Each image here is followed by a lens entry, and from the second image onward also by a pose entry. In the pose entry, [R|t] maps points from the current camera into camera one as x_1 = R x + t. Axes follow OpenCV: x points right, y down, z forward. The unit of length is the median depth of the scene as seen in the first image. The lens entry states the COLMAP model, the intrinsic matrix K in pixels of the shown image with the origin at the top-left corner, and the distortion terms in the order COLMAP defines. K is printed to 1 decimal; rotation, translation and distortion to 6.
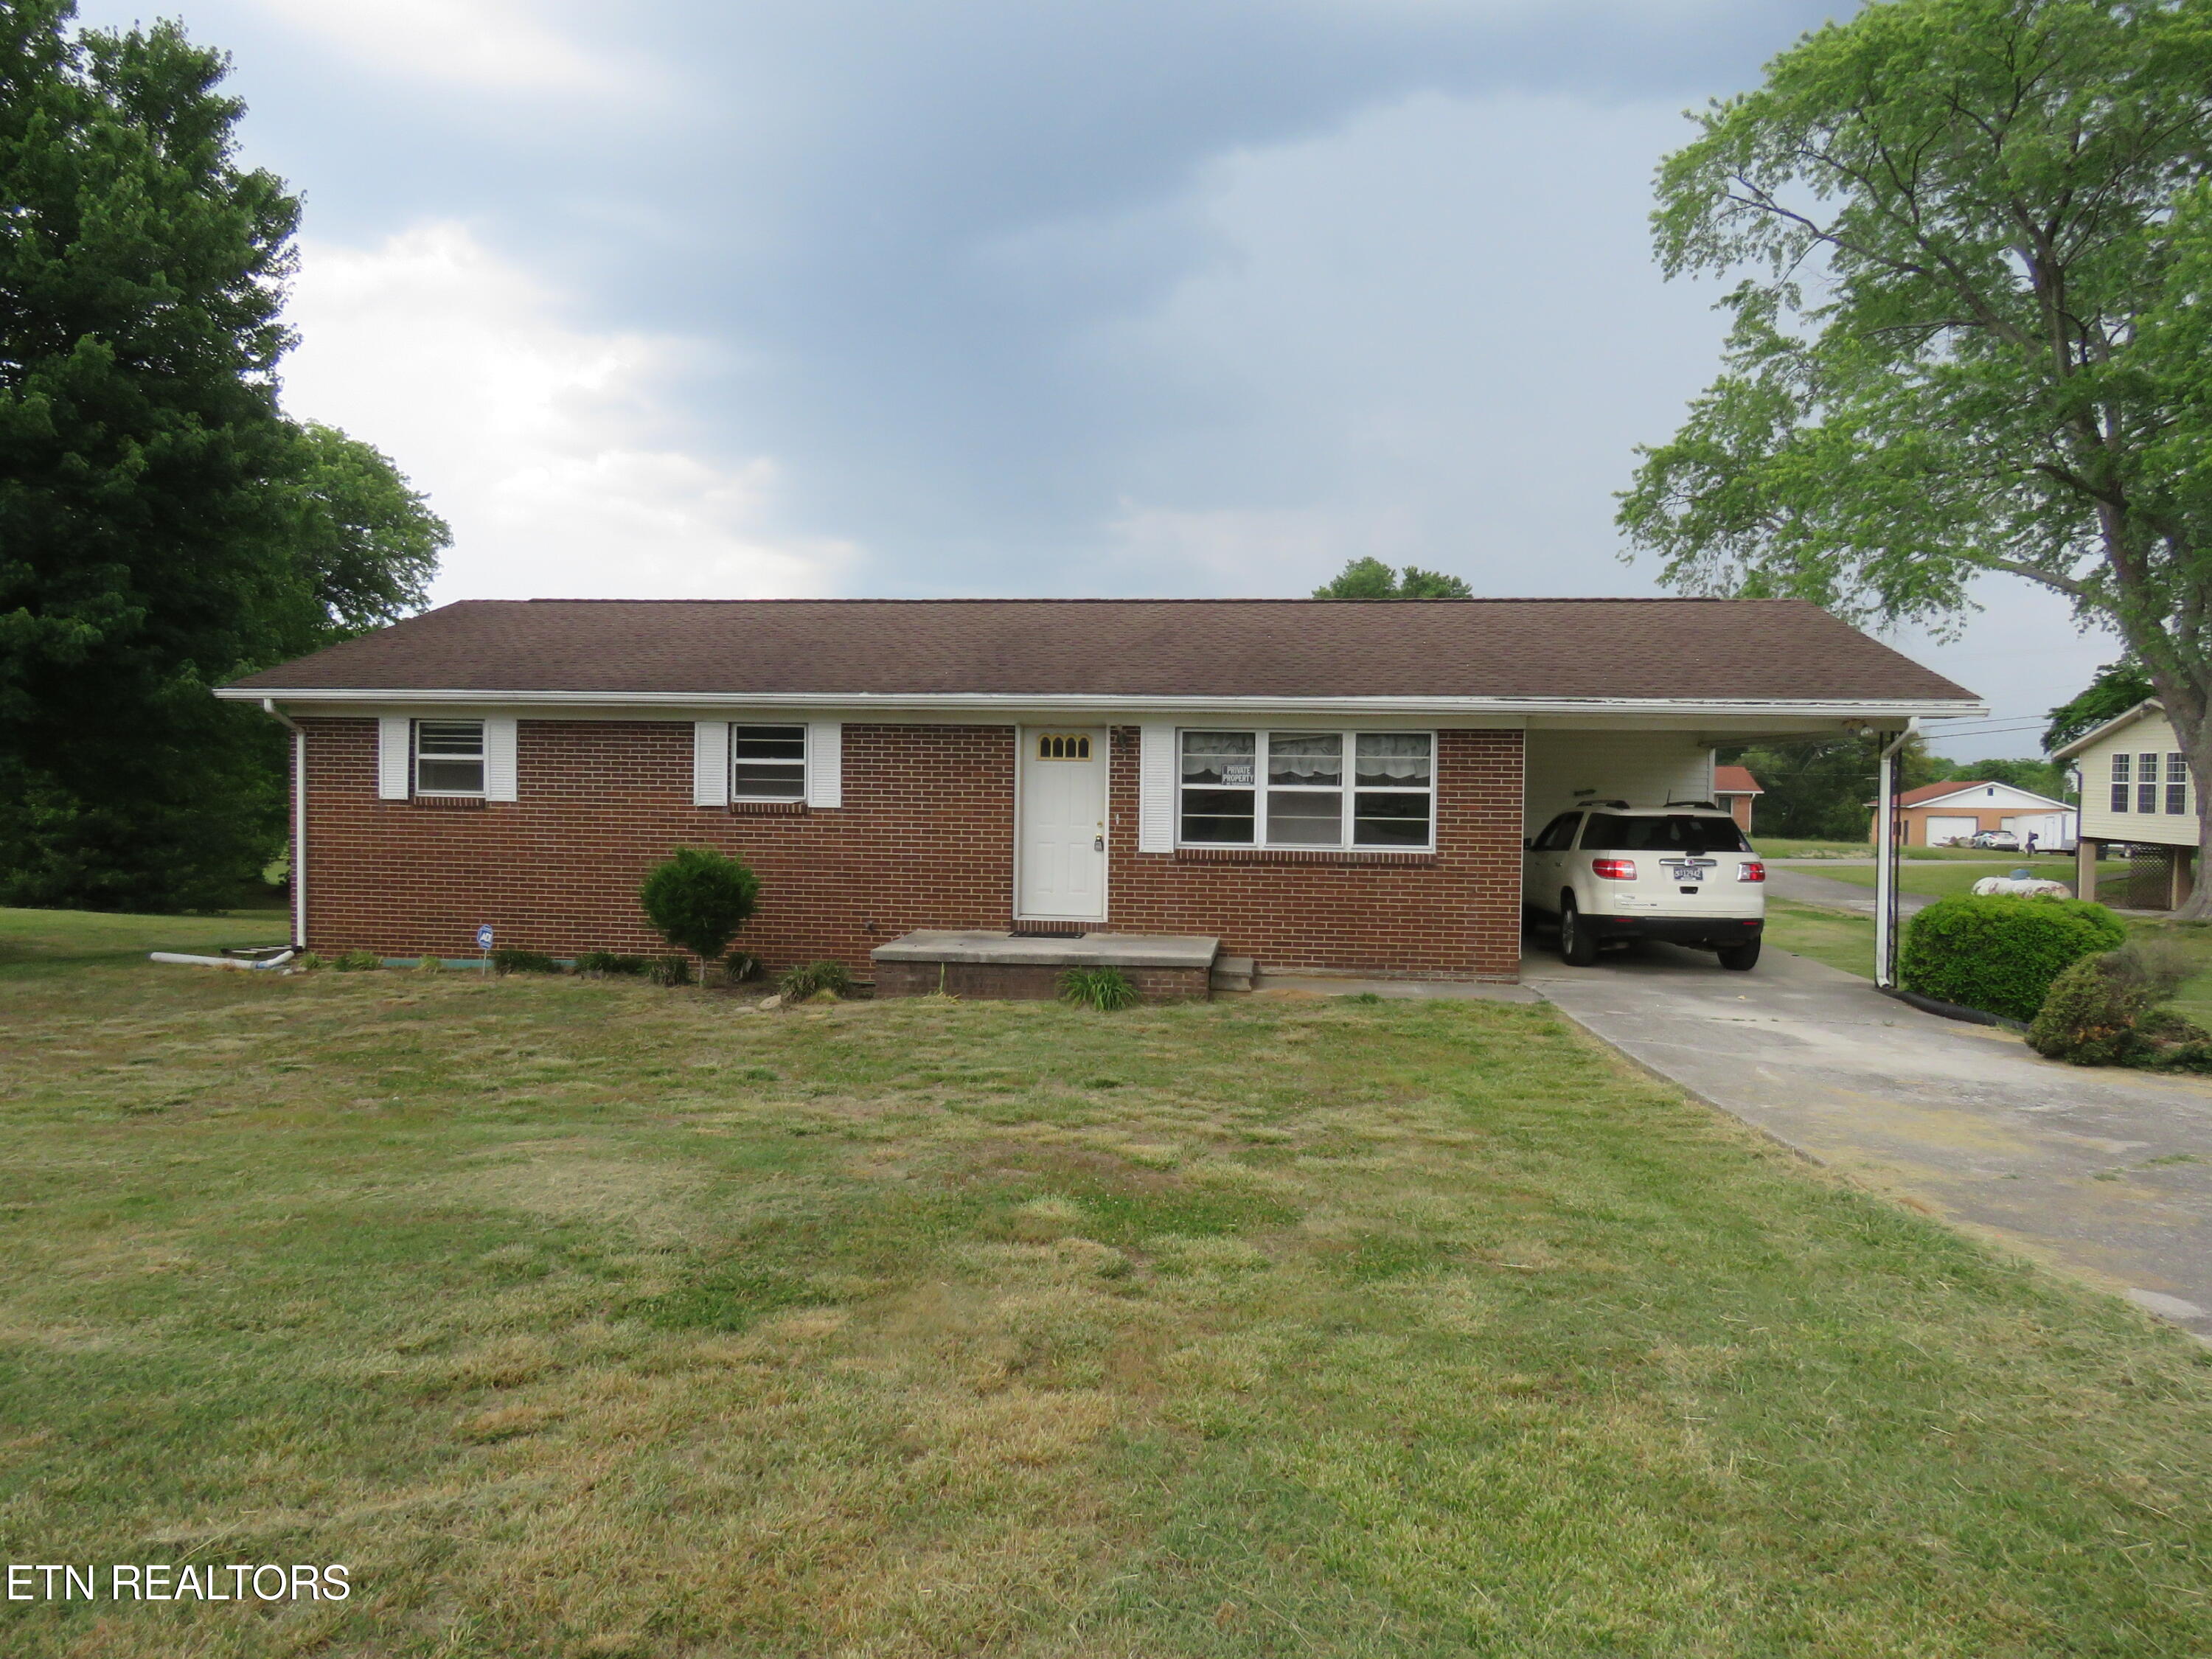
lens RADIAL K [[1429.8, 0, 1106.0], [0, 1429.8, 829.5], [0, 0, 1]] dist [-0.000707, 0.001407]
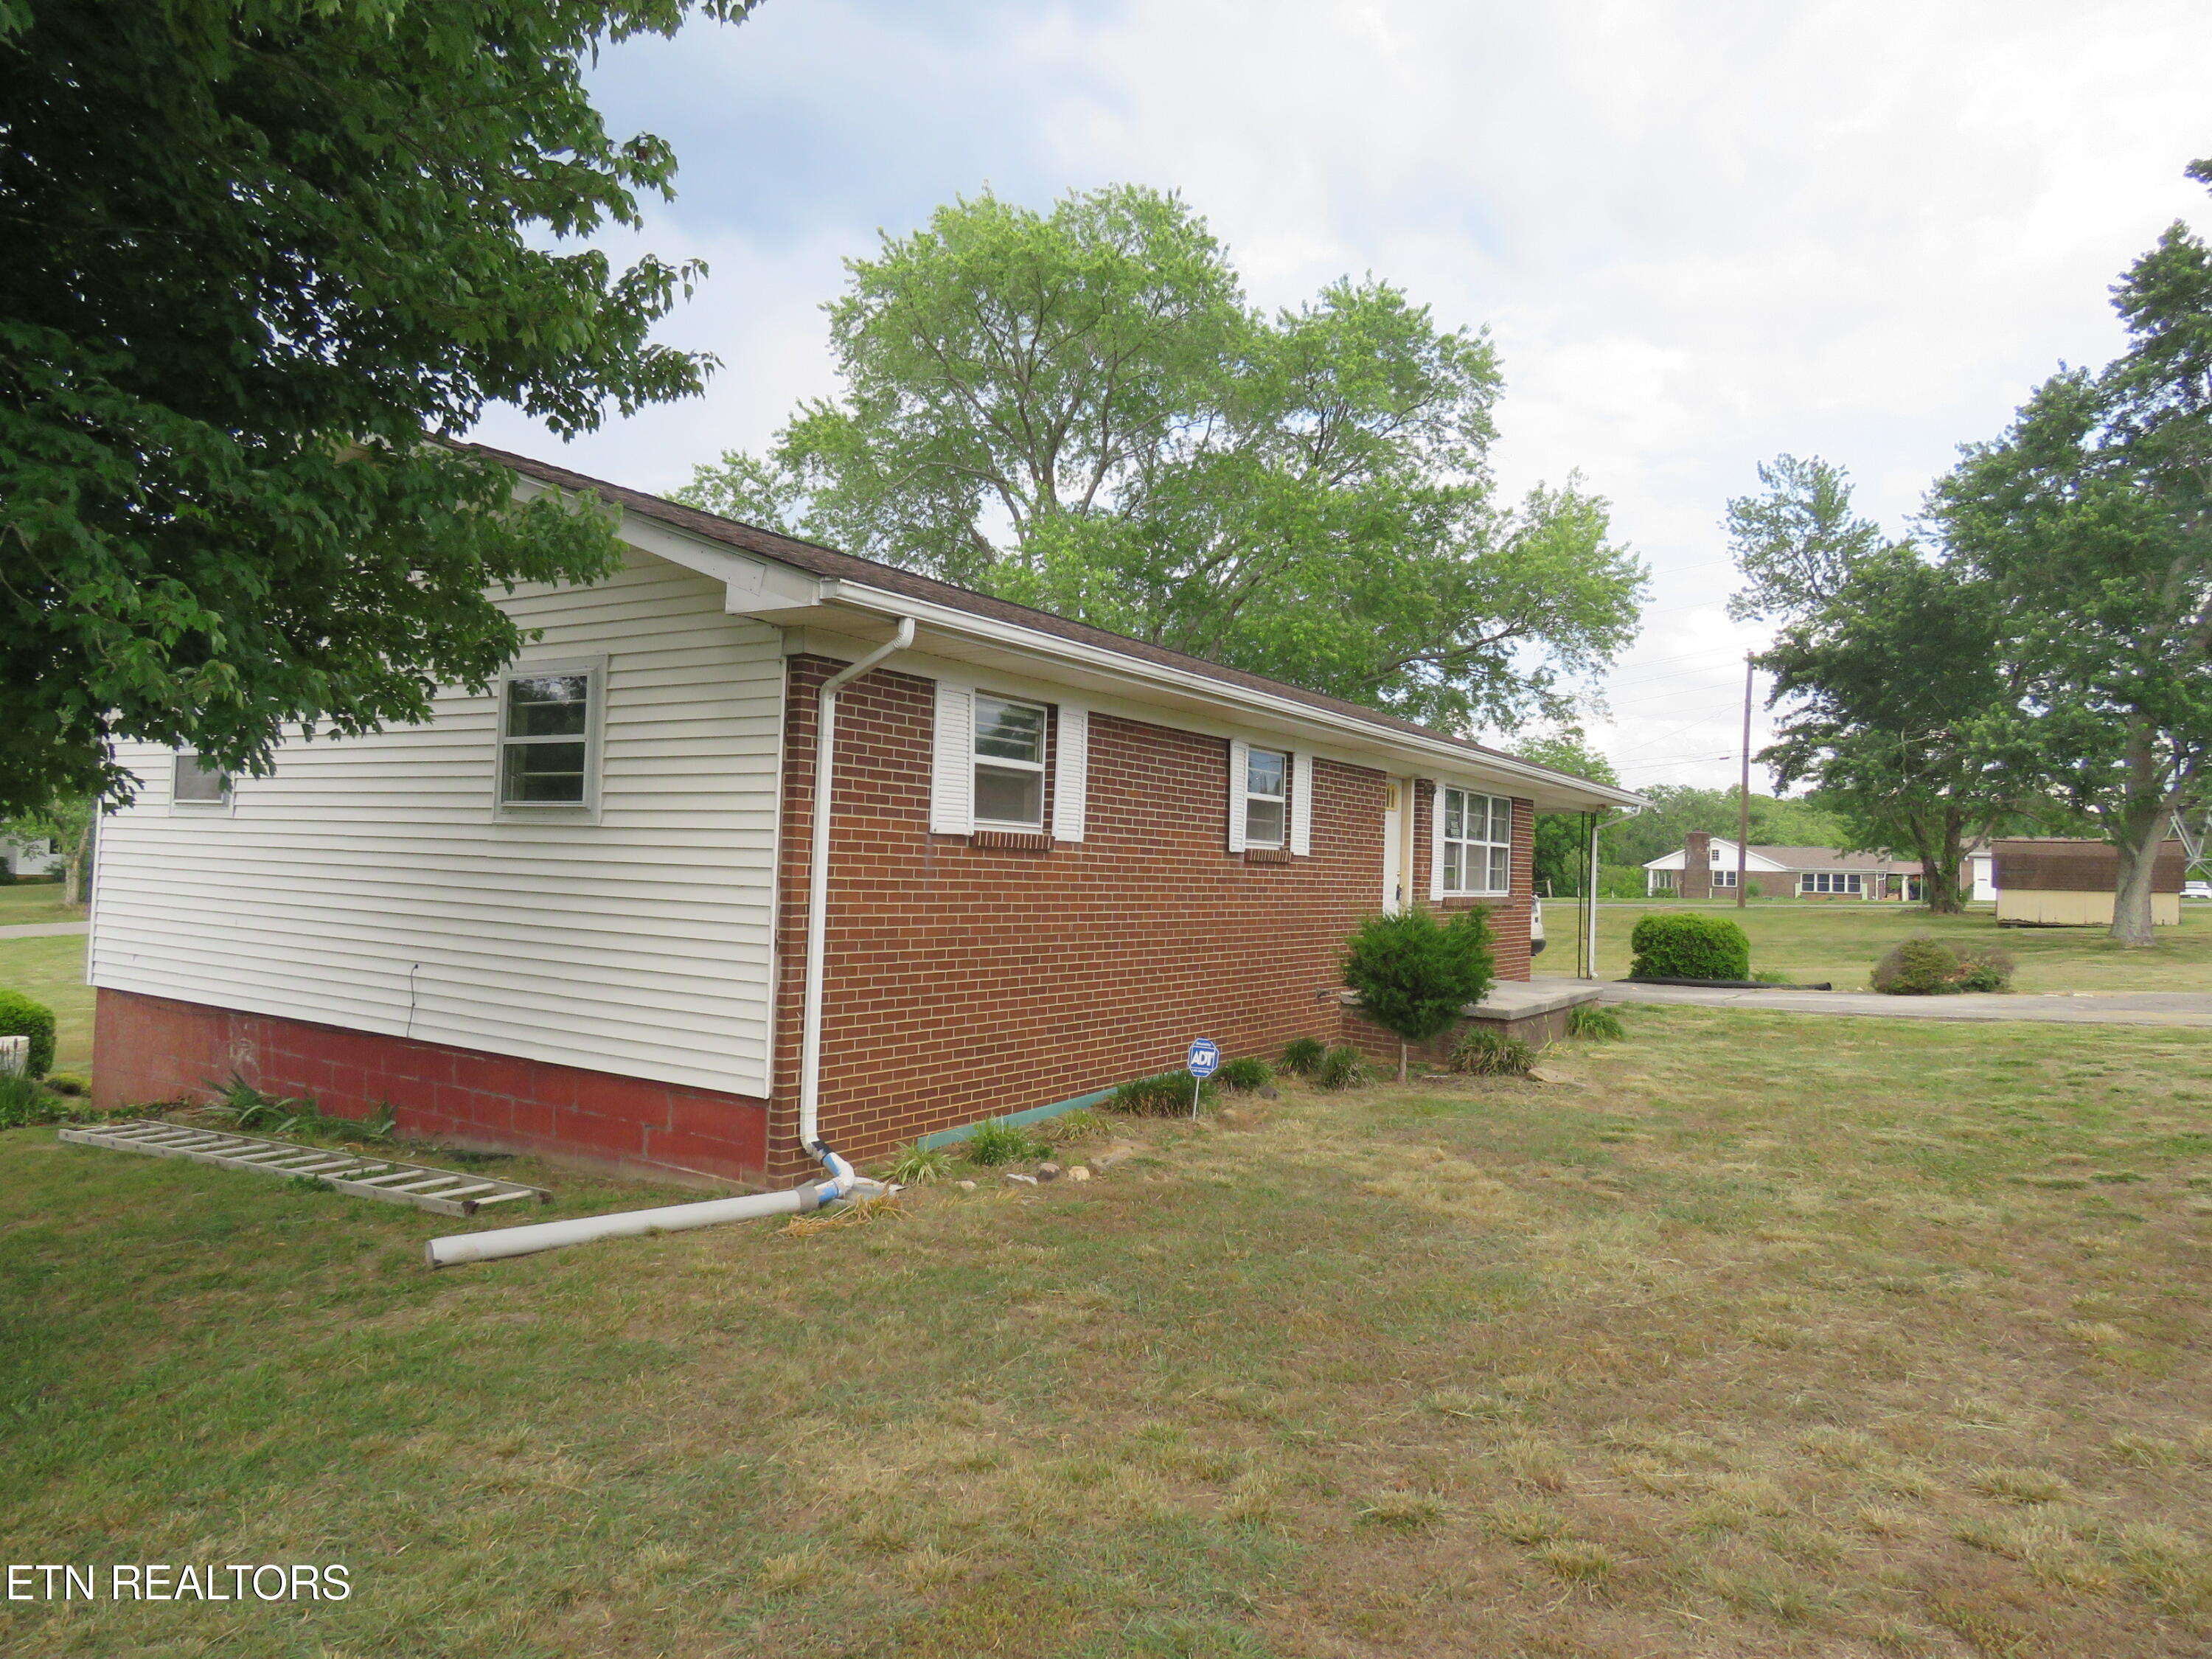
lens RADIAL K [[1429.8, 0, 1106.0], [0, 1429.8, 829.5], [0, 0, 1]] dist [-0.000707, 0.001407]
pose [[0.395559, 0.016001, 0.918301, -1.060403], [-0.035774, 0.999358, -0.002003, -0.025560], [-0.917744, -0.032059, 0.395877, 0.804913]]
